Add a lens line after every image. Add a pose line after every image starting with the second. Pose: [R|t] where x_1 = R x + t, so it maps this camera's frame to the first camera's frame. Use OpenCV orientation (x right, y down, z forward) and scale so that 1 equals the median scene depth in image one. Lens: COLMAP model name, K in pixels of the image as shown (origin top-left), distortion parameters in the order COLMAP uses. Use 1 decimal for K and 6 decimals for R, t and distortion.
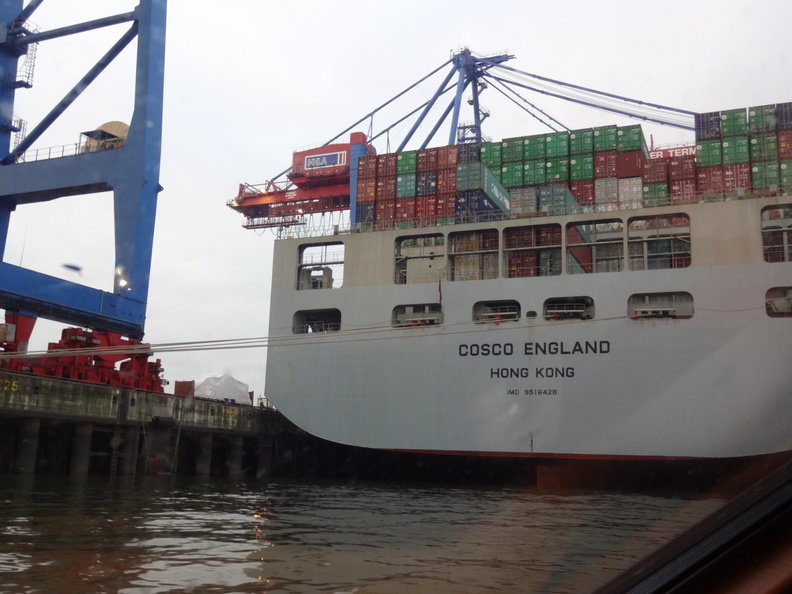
lens RADIAL K [[797.7, 0, 393.5], [0, 797.7, 299.5], [0, 0, 1]] dist [0.018747, 0.000000]
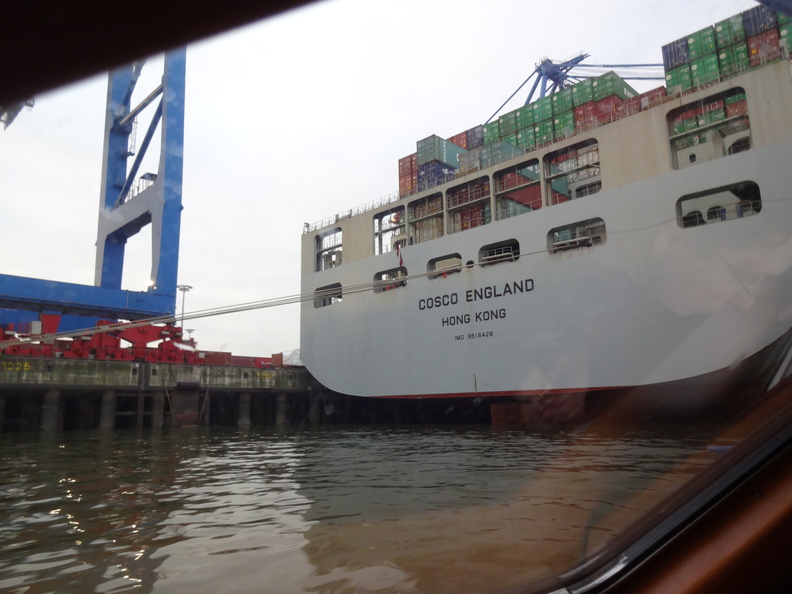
lens RADIAL K [[577.9, 0, 396.8], [0, 577.9, 295.2], [0, 0, 1]] dist [-0.000471, -0.004394]
pose [[0.927263, -0.119852, -0.354710, 0.350715], [0.121419, 0.992439, -0.017928, 0.062118], [0.354177, -0.026445, 0.934804, 0.240163]]
